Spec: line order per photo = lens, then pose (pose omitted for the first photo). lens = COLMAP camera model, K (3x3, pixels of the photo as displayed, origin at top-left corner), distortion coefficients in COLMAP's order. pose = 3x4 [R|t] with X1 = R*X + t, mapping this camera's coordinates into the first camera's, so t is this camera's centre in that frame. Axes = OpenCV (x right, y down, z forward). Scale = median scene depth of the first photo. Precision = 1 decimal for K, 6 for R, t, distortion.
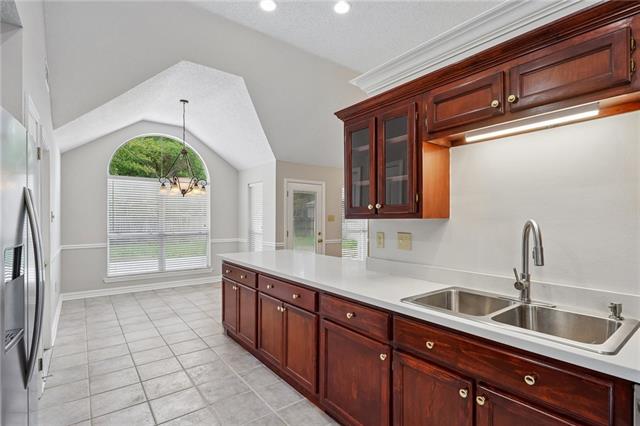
lens RADIAL K [[310.5, 0, 321.2], [0, 310.5, 217.3], [0, 0, 1]] dist [-0.000995, -0.001412]
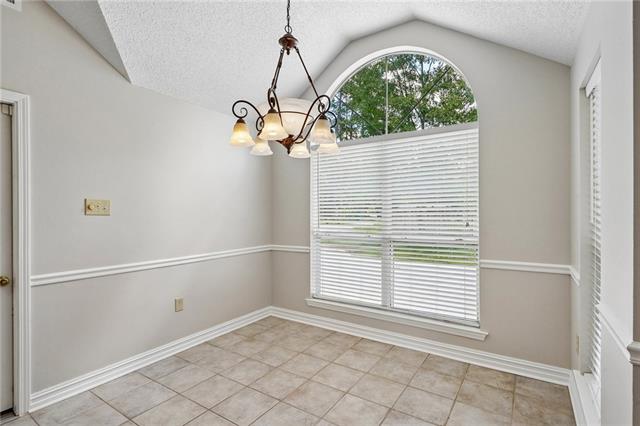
lens RADIAL K [[310.5, 0, 324.2], [0, 310.5, 214.2], [0, 0, 1]] dist [-0.000995, -0.001412]
pose [[0.341867, -0.003454, -0.939742, -0.036771], [0.007643, 0.999970, -0.000894, 0.011004], [0.939717, -0.006877, 0.341883, 0.709645]]
